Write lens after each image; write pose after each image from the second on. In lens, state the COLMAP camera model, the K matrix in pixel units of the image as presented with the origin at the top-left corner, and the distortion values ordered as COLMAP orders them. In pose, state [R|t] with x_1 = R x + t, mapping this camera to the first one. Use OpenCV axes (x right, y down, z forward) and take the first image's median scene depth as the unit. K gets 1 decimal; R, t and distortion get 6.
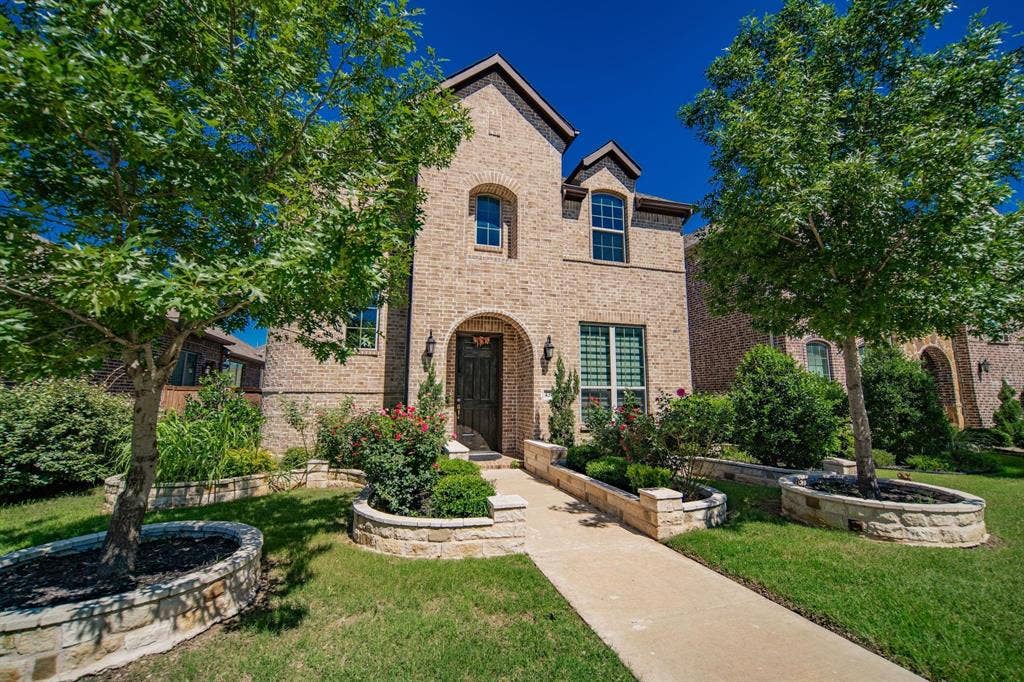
lens RADIAL K [[417.2, 0, 510.9], [0, 417.2, 340.1], [0, 0, 1]] dist [-0.001411, 0.003242]
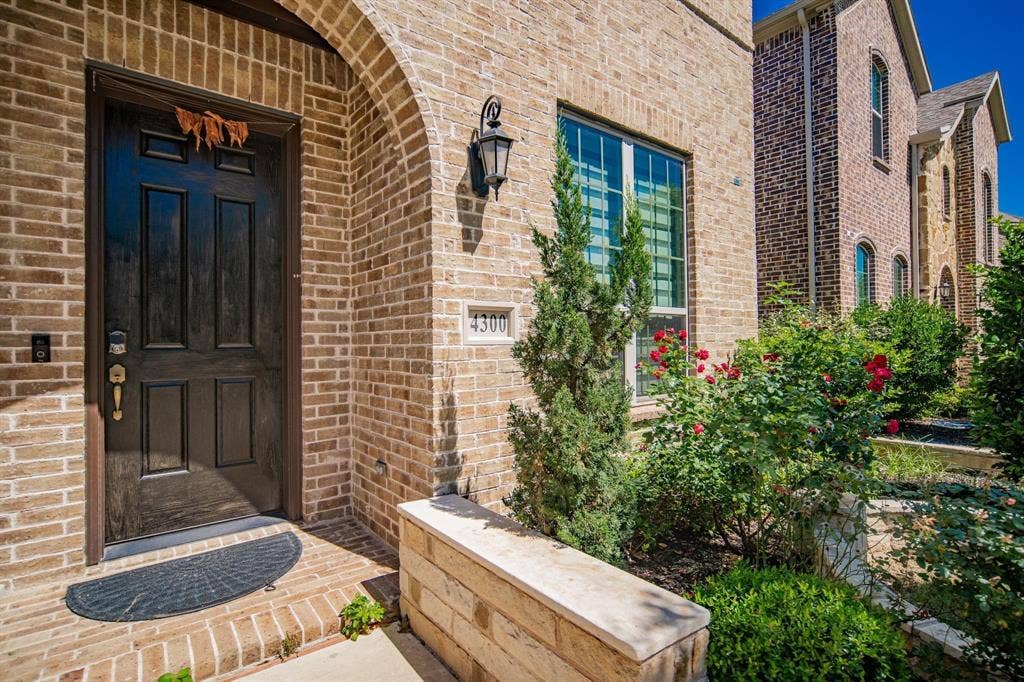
lens RADIAL K [[495.6, 0, 511.7], [0, 495.6, 339.7], [0, 0, 1]] dist [0.003028, 0.006544]
pose [[0.929274, -0.009419, 0.369272, -0.011873], [-0.039160, 0.991529, 0.123838, 0.091065], [-0.367310, -0.129540, 0.921033, 0.630436]]
